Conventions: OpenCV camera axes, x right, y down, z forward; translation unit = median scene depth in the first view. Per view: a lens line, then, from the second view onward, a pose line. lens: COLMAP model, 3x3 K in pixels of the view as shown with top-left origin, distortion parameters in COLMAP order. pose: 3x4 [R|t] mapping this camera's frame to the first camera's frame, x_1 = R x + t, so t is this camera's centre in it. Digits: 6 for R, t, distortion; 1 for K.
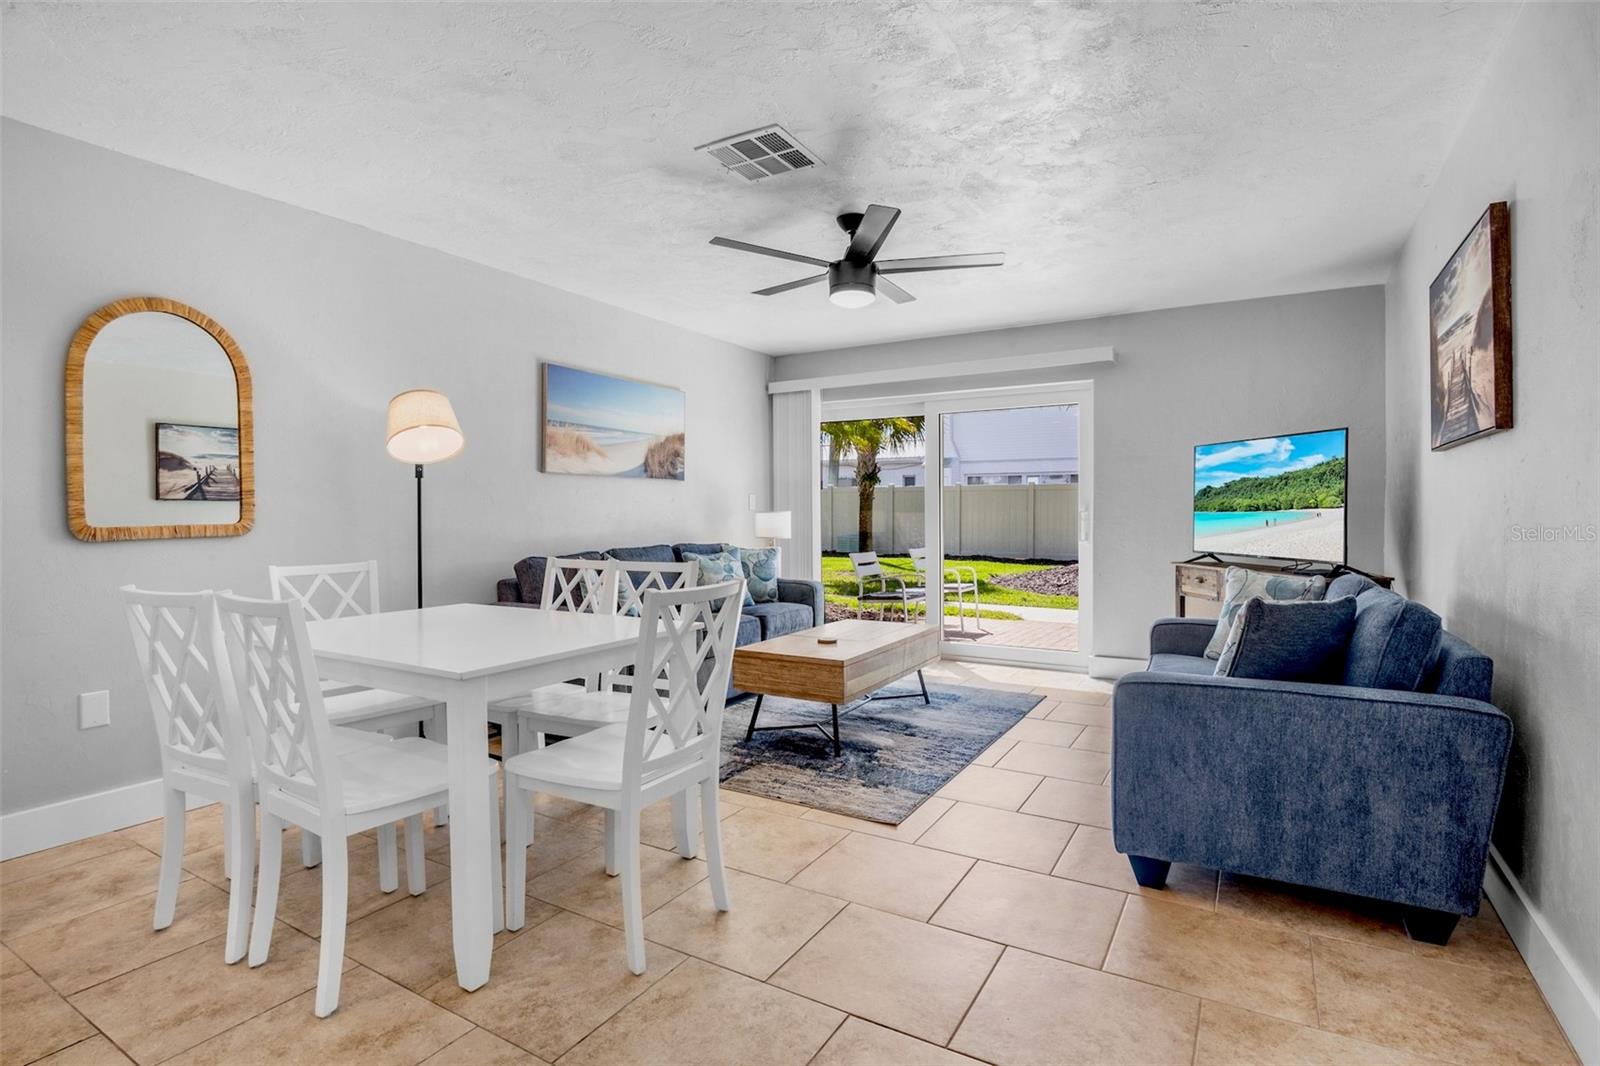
lens RADIAL K [[788.9, 0, 800.5], [0, 788.9, 516.3], [0, 0, 1]] dist [-0.022935, 0.000588]
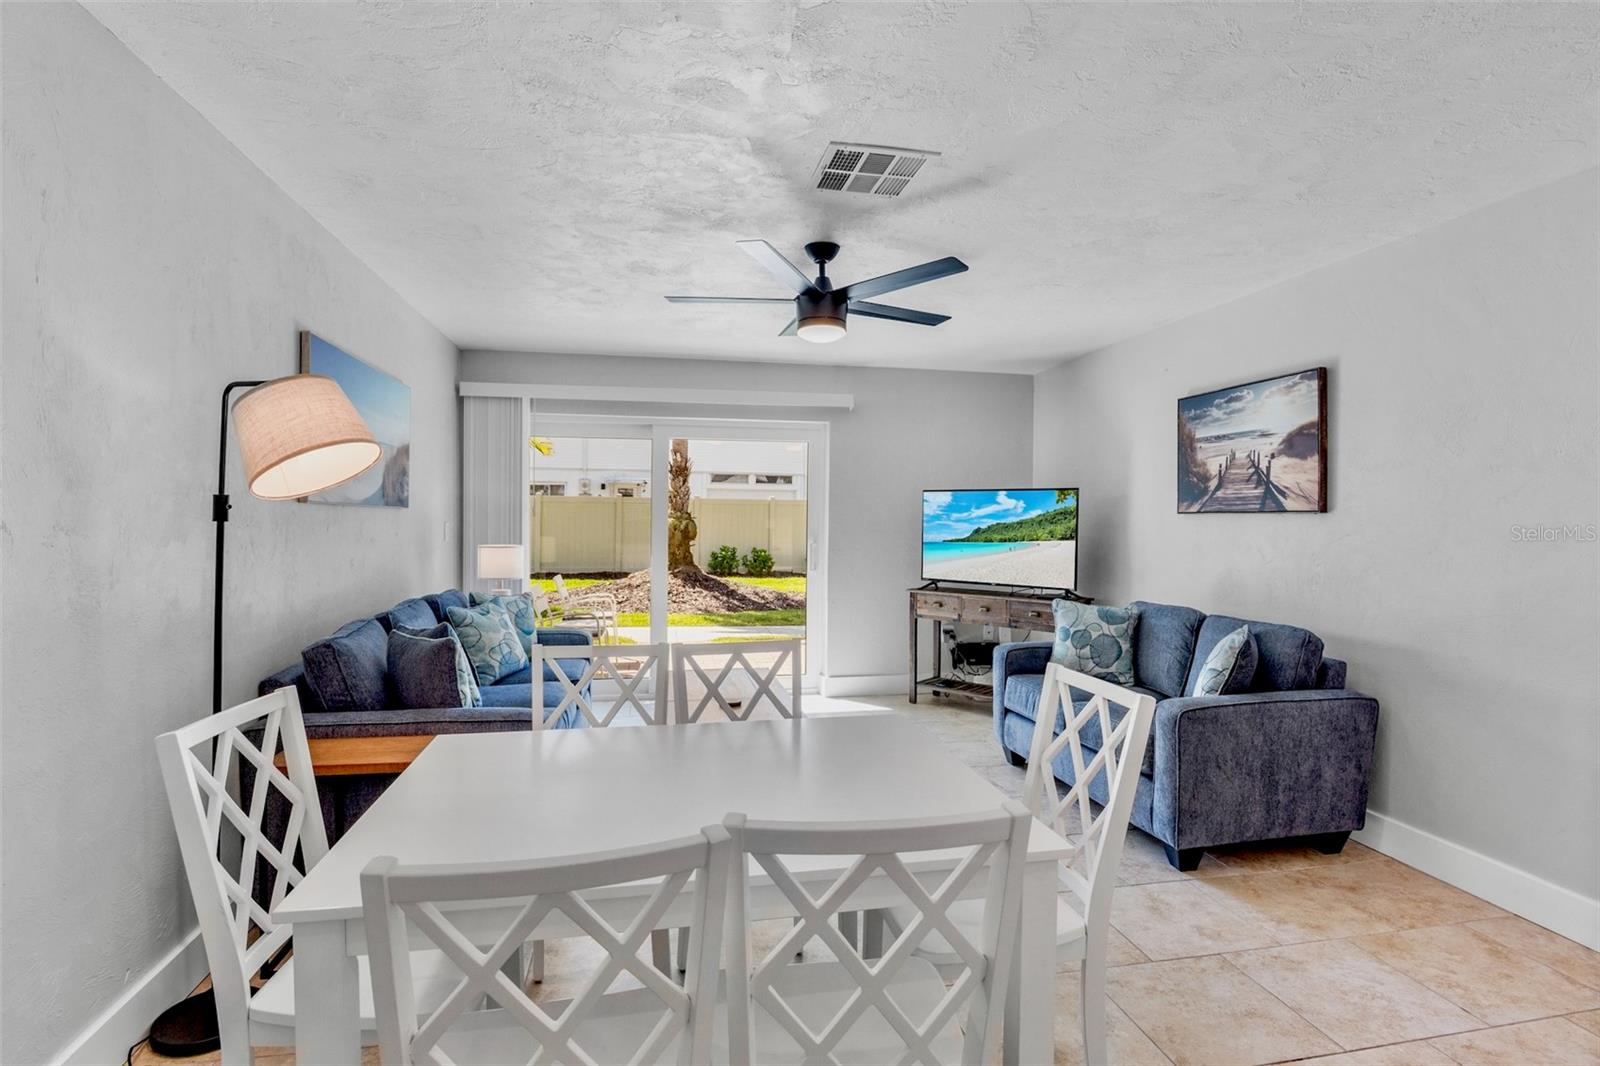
lens RADIAL K [[788.9, 0, 800.5], [0, 788.9, 516.3], [0, 0, 1]] dist [-0.022935, 0.000588]
pose [[0.746124, 0.009647, 0.665737, -0.601493], [-0.006065, 0.999952, -0.007692, -0.056373], [-0.665779, 0.001701, 0.746147, 0.338285]]
